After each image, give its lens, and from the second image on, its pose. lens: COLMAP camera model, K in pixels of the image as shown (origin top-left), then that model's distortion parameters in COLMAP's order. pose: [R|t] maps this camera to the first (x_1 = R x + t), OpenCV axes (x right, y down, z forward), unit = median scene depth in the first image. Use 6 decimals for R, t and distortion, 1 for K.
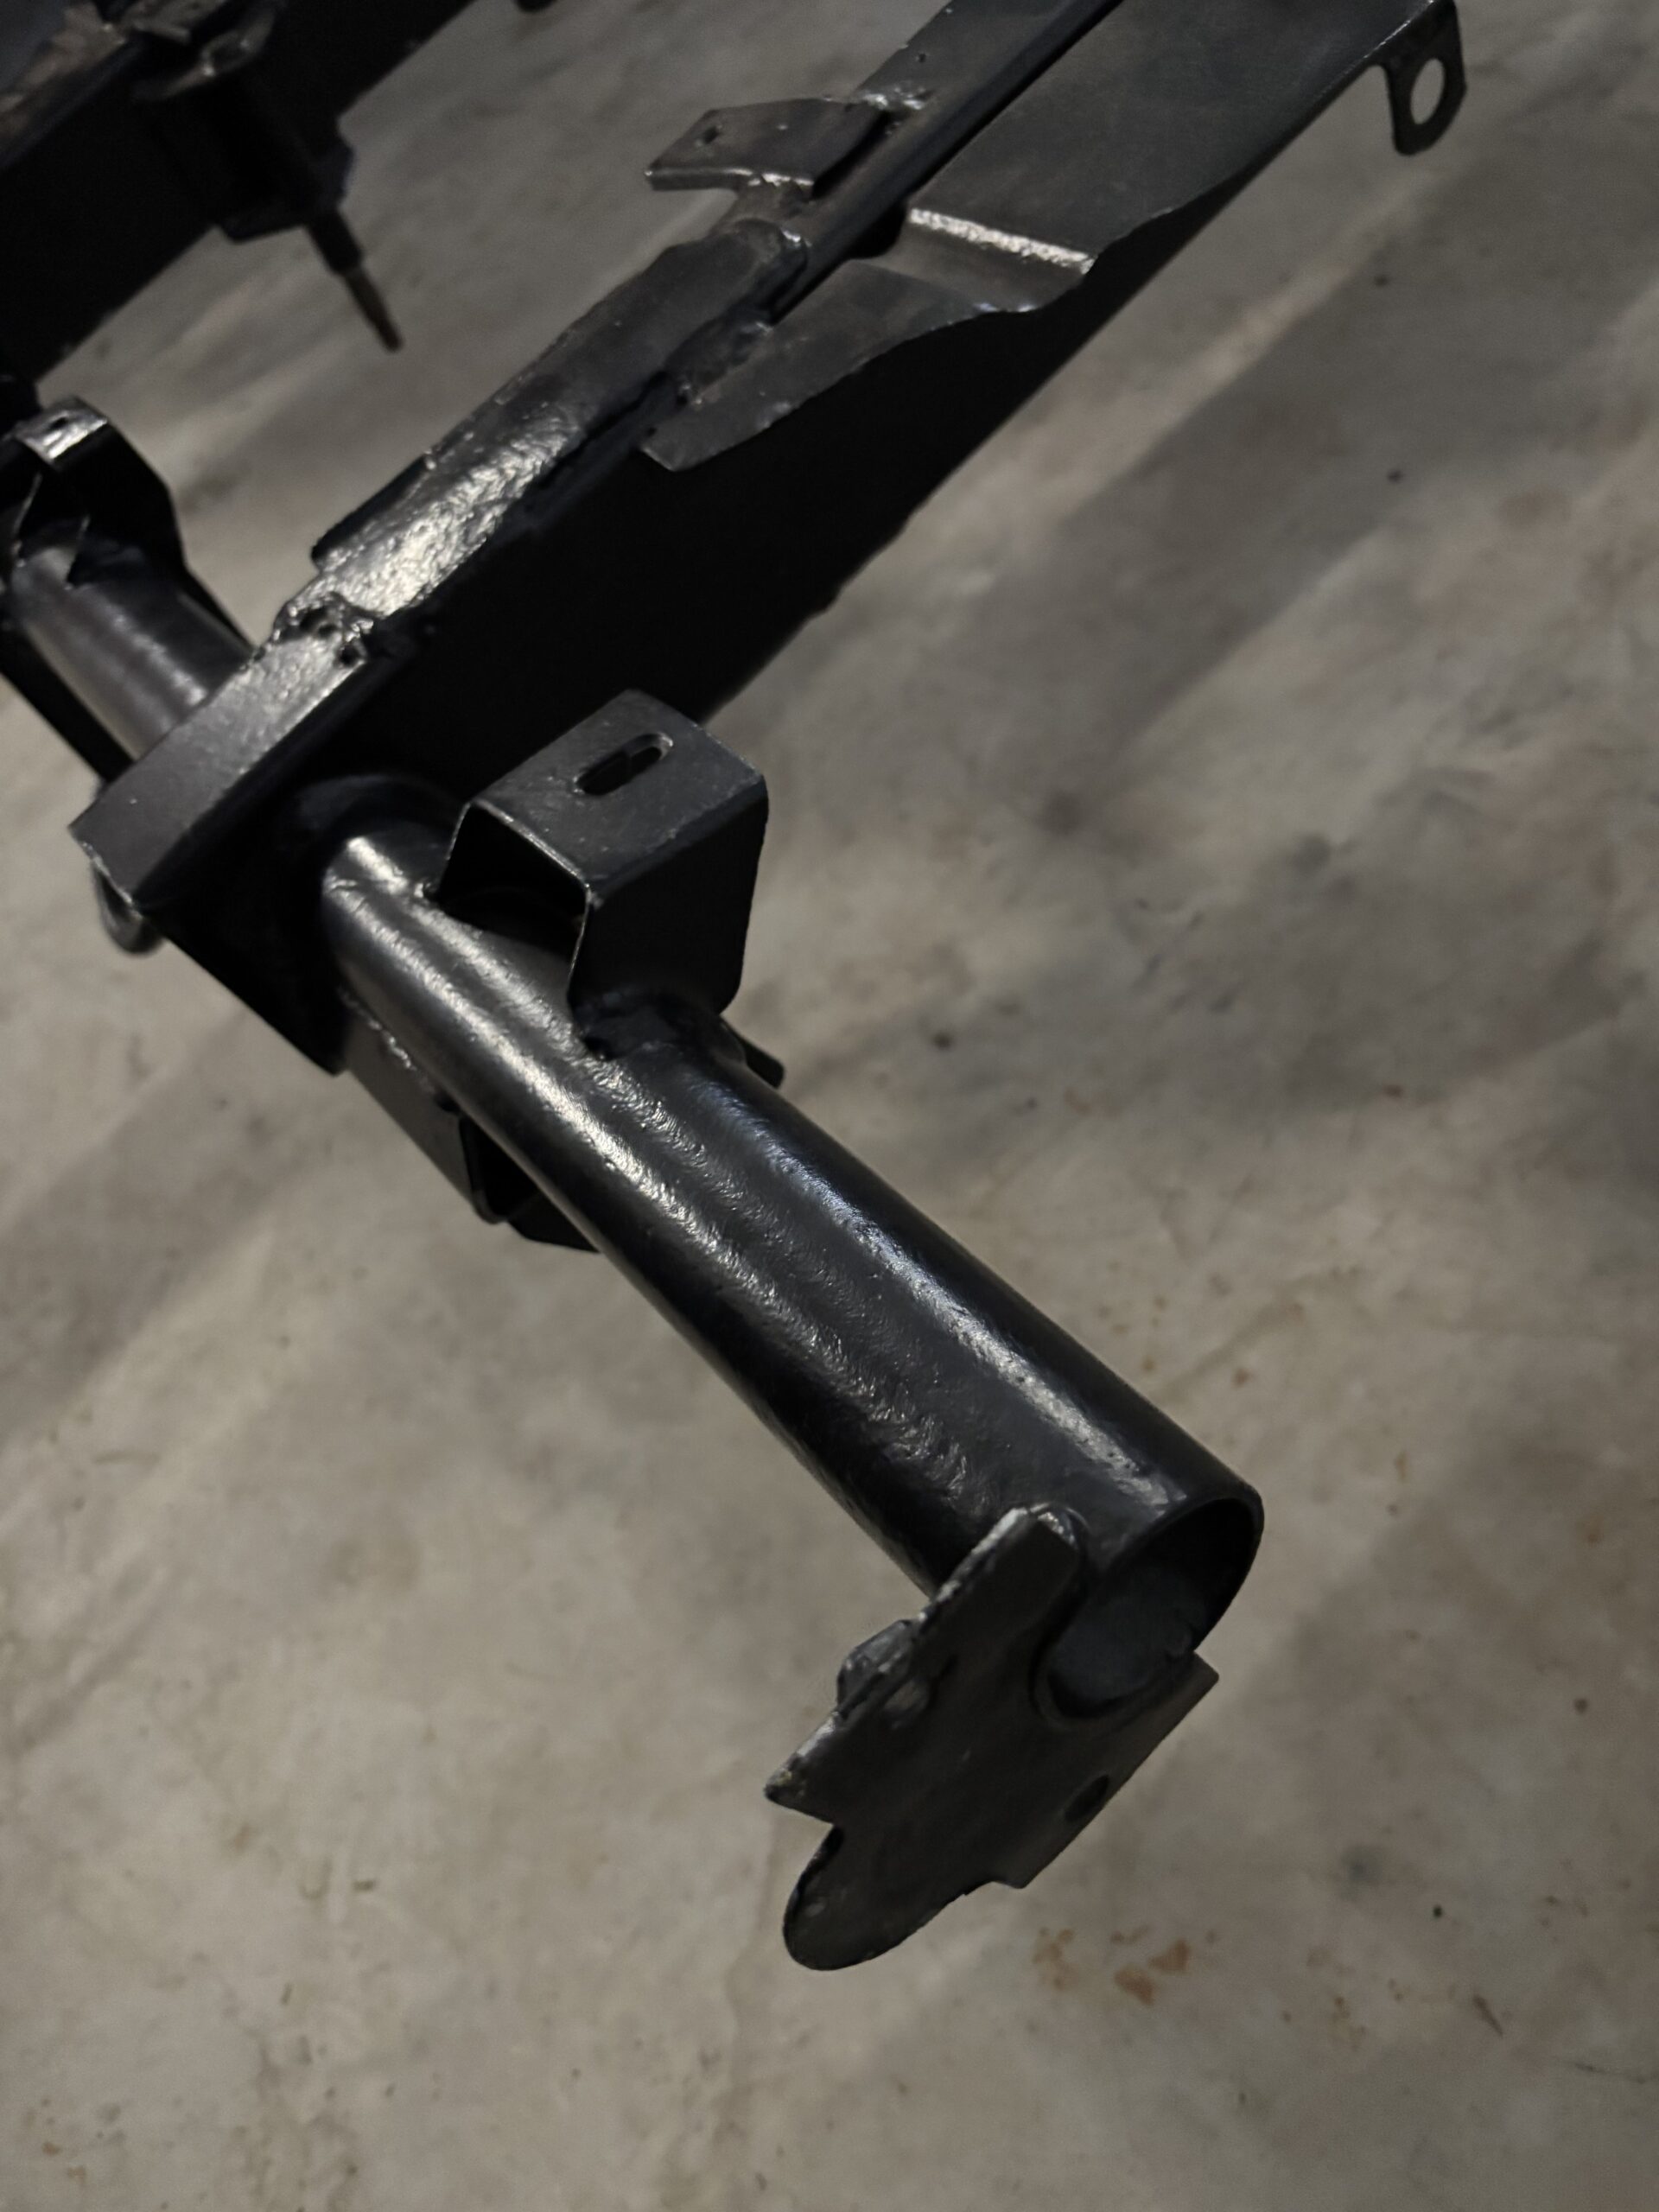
lens RADIAL K [[1703.8, 0, 830.8], [0, 1703.8, 1116.4], [0, 0, 1]] dist [0.012435, -0.015362]
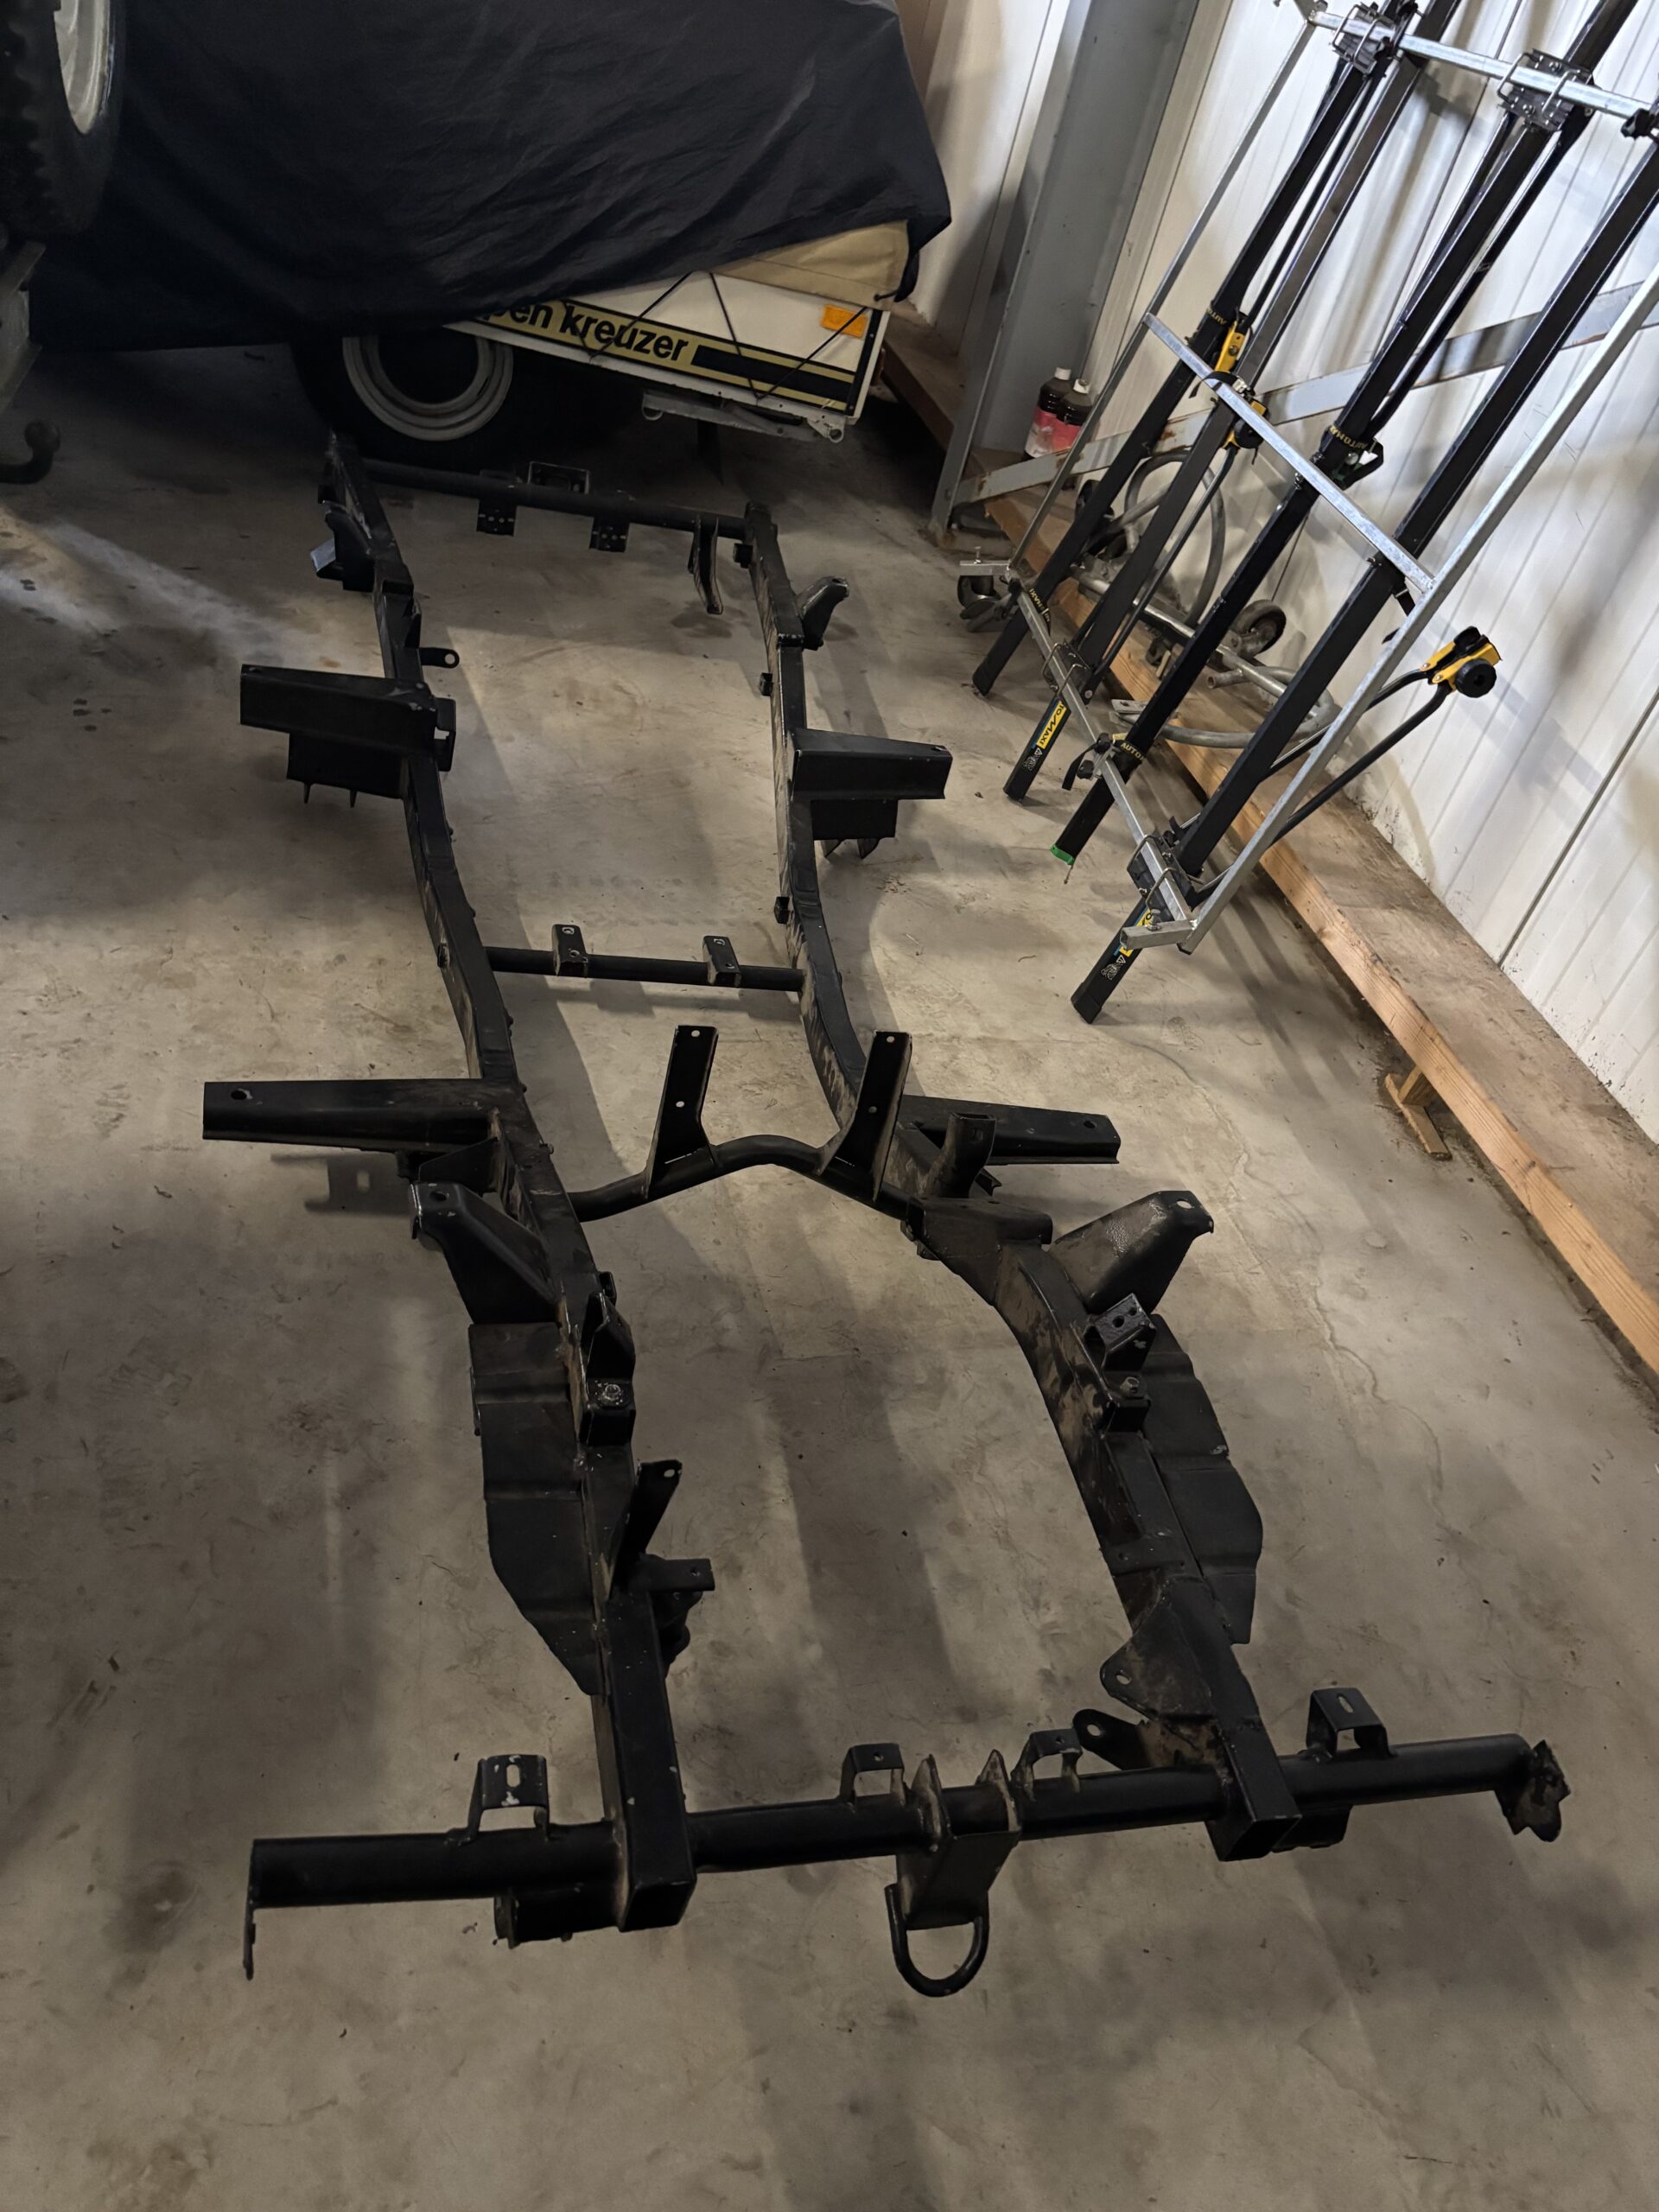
lens RADIAL K [[1703.8, 0, 824.7], [0, 1703.8, 1098.8], [0, 0, 1]] dist [0.012435, -0.015362]
pose [[0.329103, -0.170596, 0.928756, -2.693044], [0.497820, 0.867111, -0.017128, -1.321169], [-0.802413, 0.467990, 0.370295, -0.187718]]
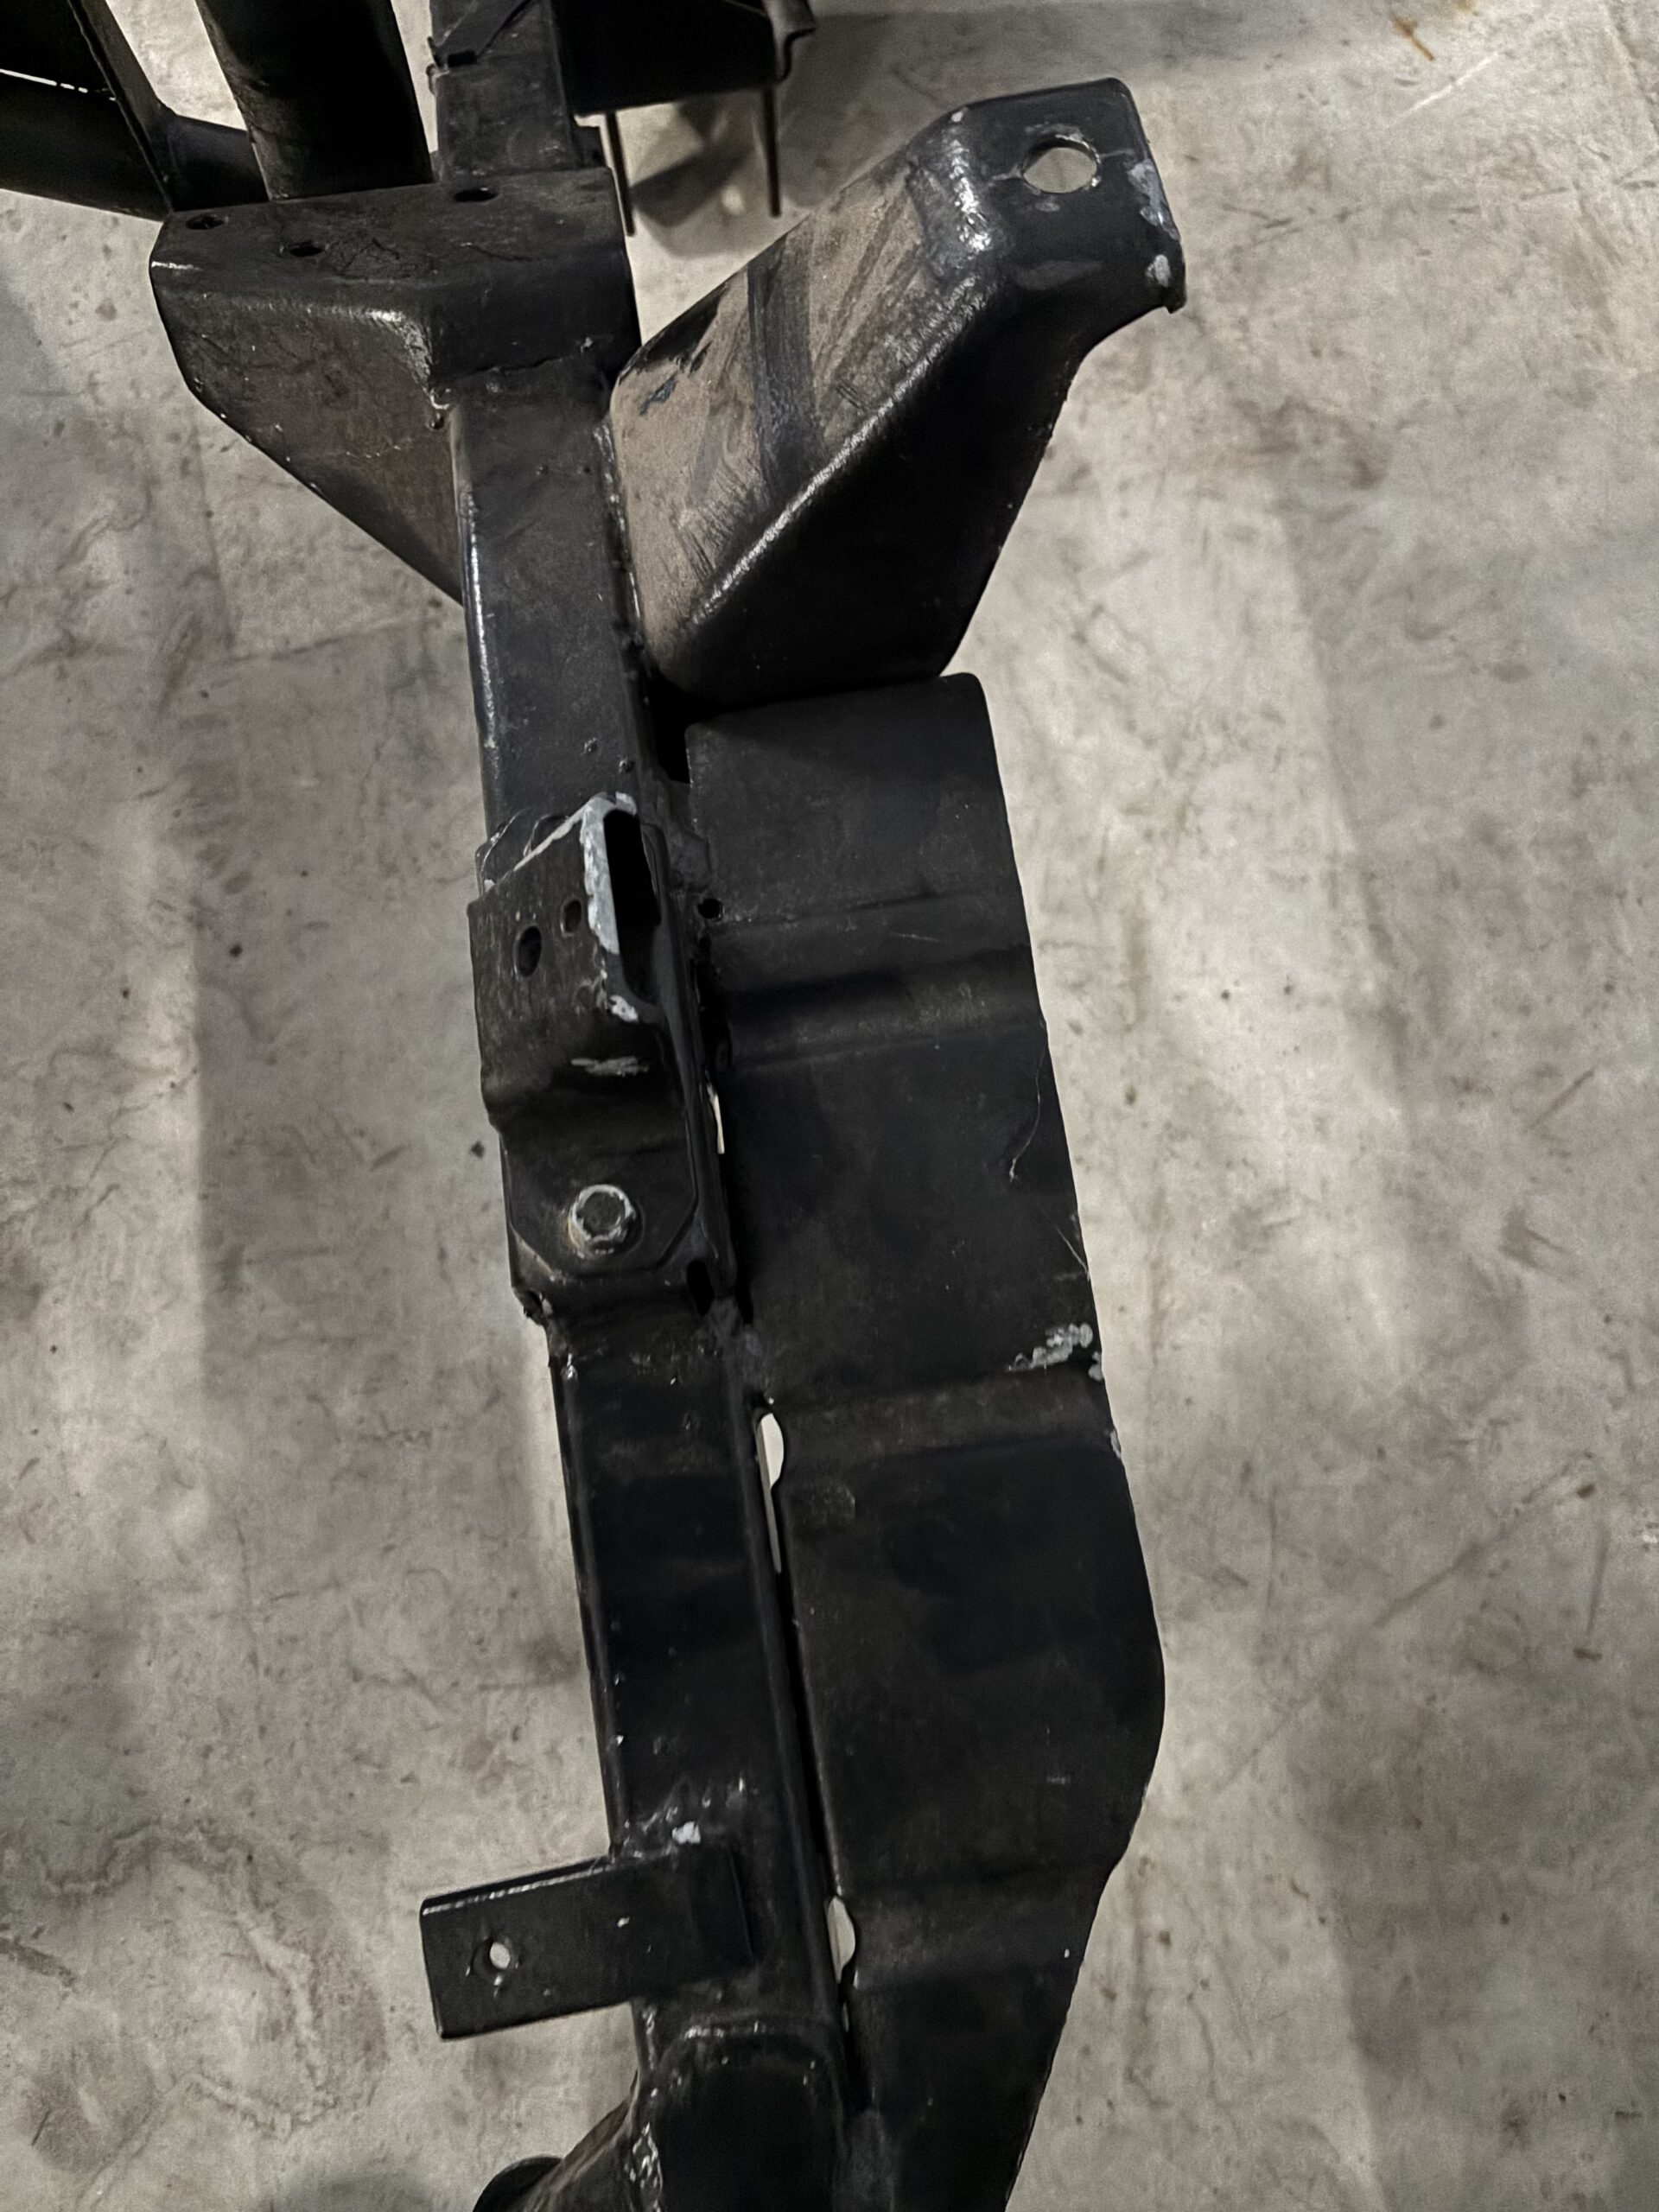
lens RADIAL K [[1703.8, 0, 833.9], [0, 1703.8, 1111.7], [0, 0, 1]] dist [0.012435, -0.015362]
pose [[0.488031, -0.698842, 0.522921, -0.105206], [0.601568, 0.703401, 0.378608, -0.899808], [-0.632410, 0.129800, 0.763682, 0.137663]]
